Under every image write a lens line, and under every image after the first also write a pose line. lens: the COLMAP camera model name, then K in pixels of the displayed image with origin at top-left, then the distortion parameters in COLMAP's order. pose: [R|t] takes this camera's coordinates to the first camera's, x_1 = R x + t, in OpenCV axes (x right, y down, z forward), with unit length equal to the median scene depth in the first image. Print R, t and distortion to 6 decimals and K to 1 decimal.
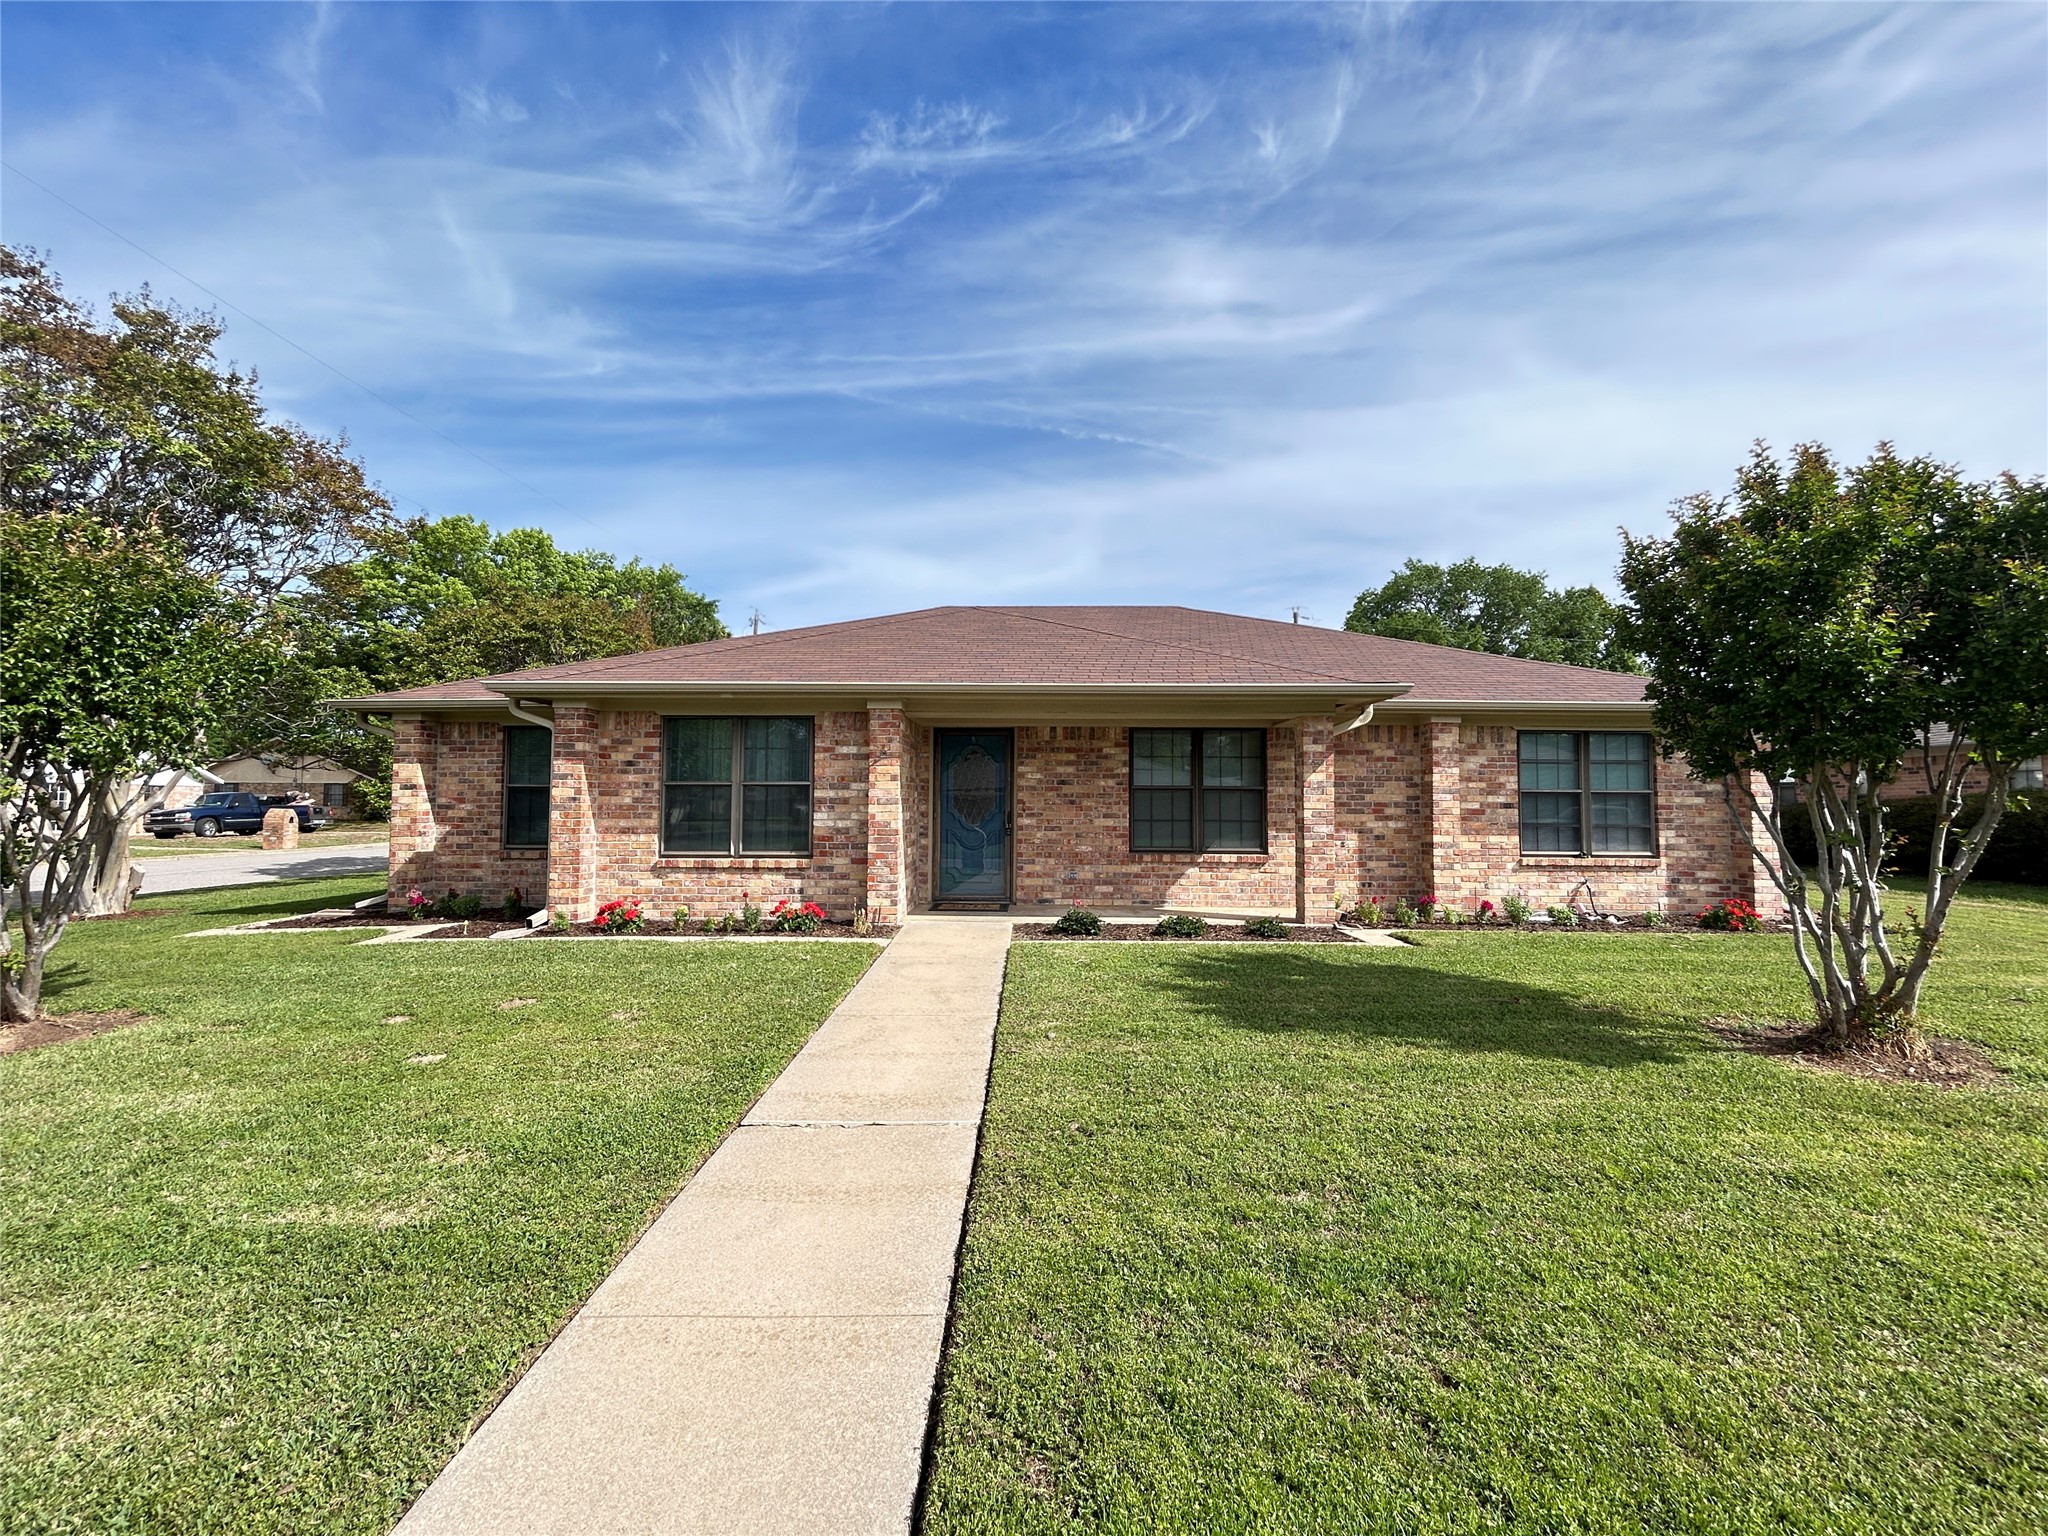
lens RADIAL K [[860.3, 0, 982.7], [0, 860.3, 766.8], [0, 0, 1]] dist [-0.027736, 0.018567]
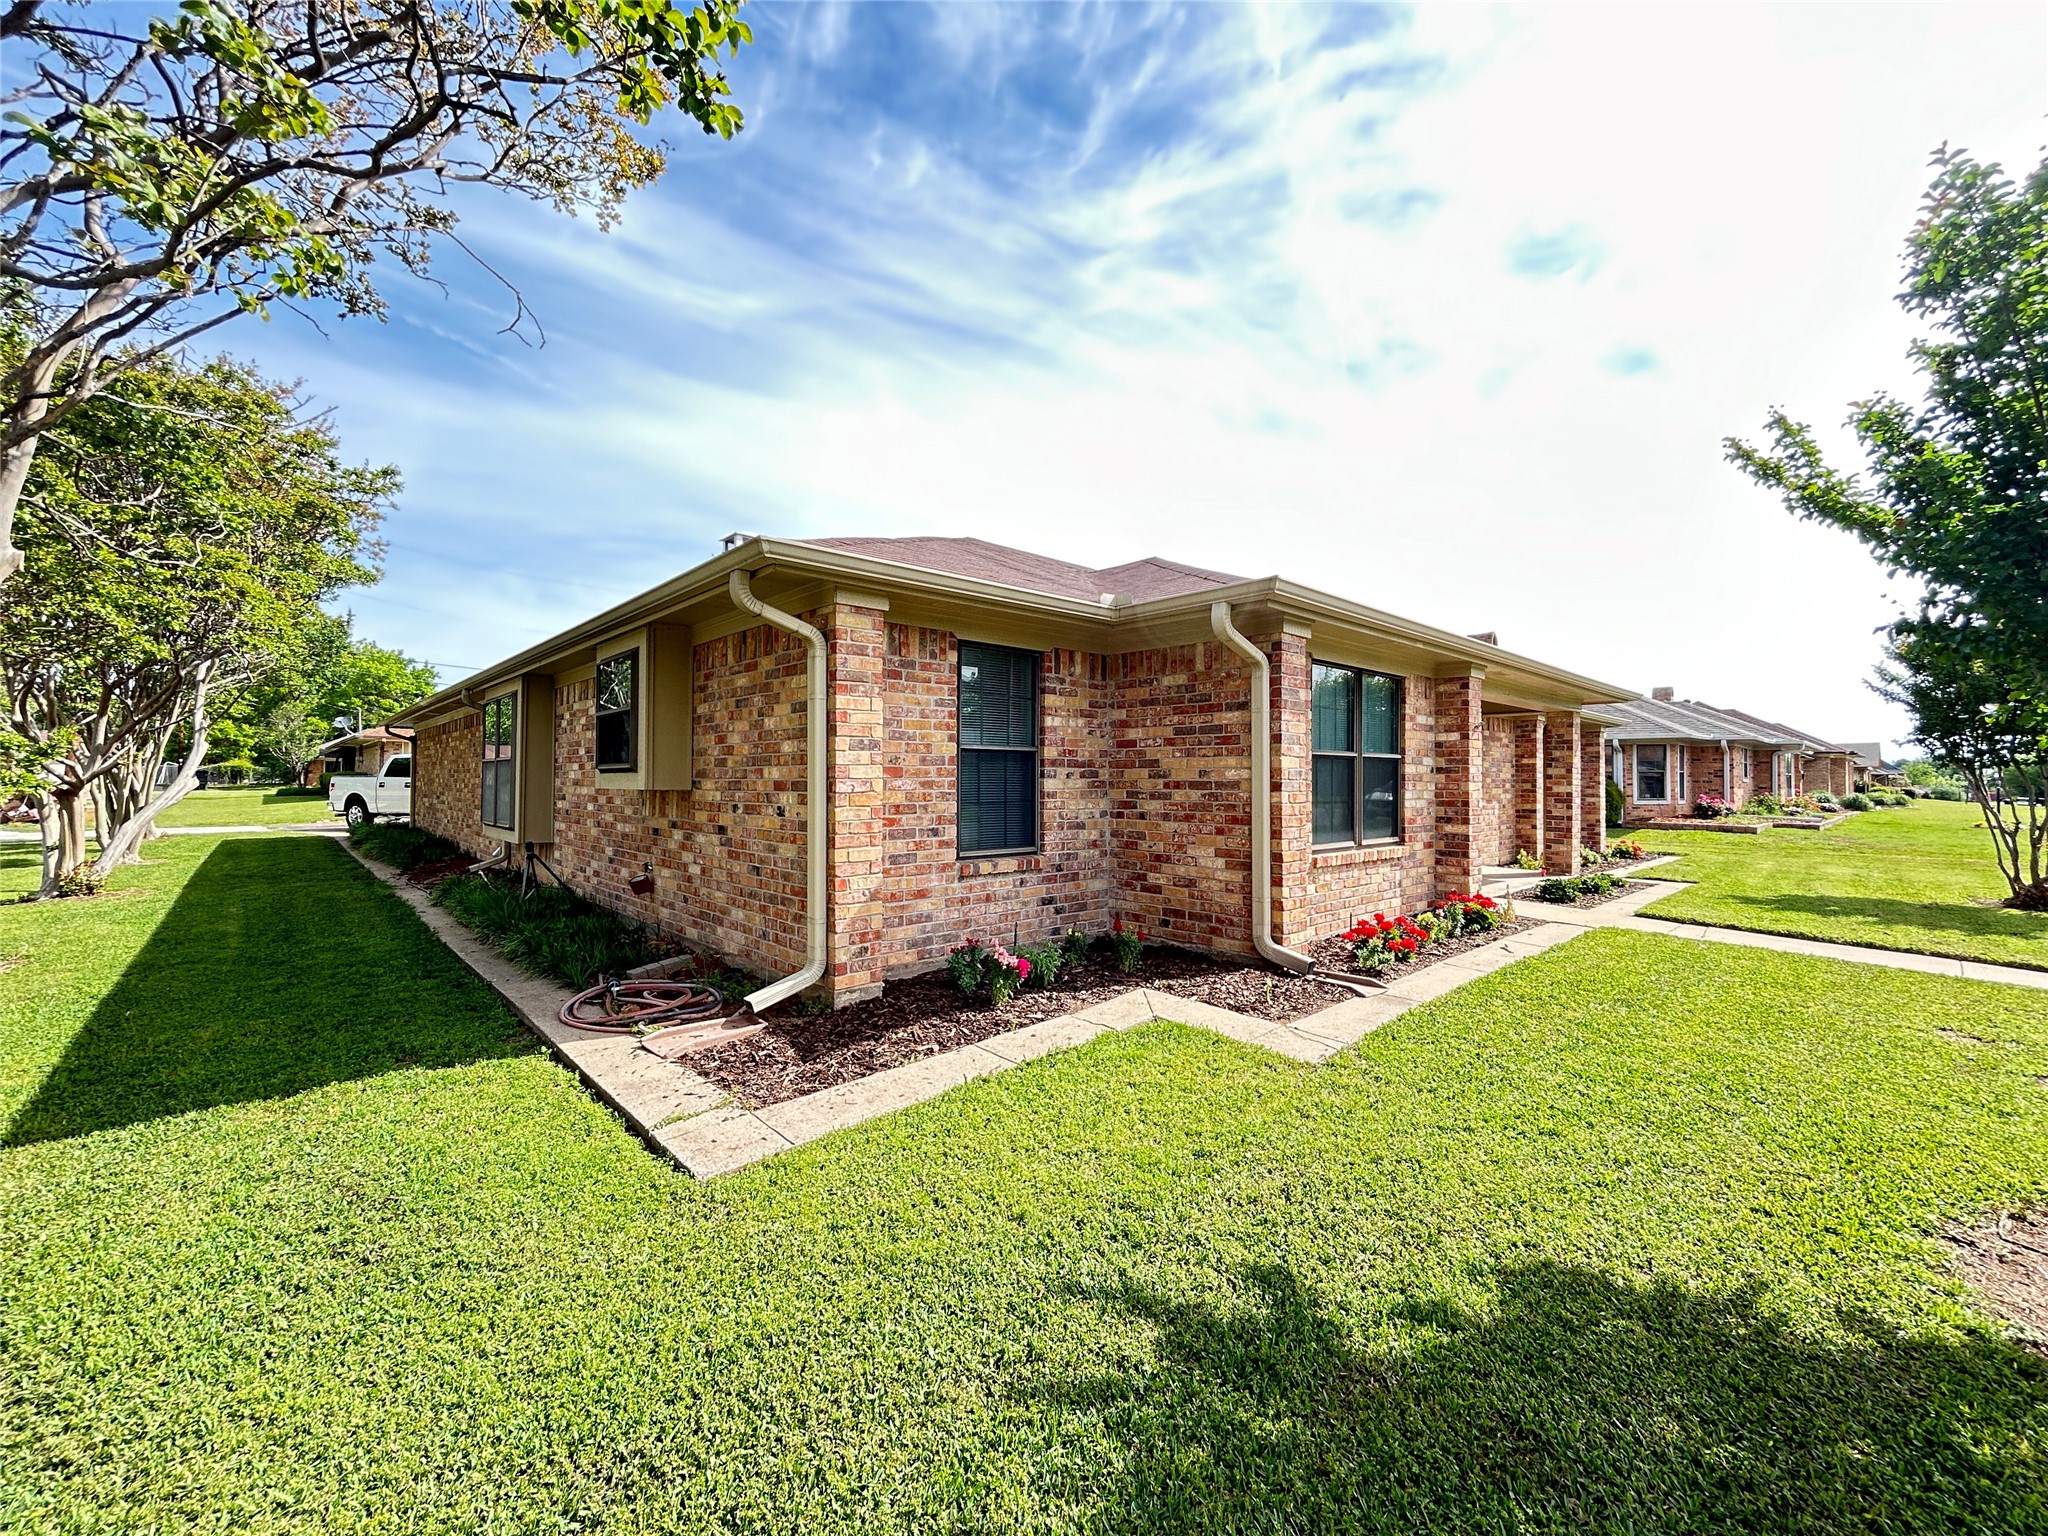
lens RADIAL K [[824.3, 0, 1024.0], [0, 824.3, 768.0], [0, 0, 1]] dist [0.017216, 0.000037]
pose [[0.722658, 0.010273, 0.691129, -0.905562], [-0.036911, 0.999036, 0.023745, 0.021594], [-0.690220, -0.042670, 0.722341, 0.579751]]
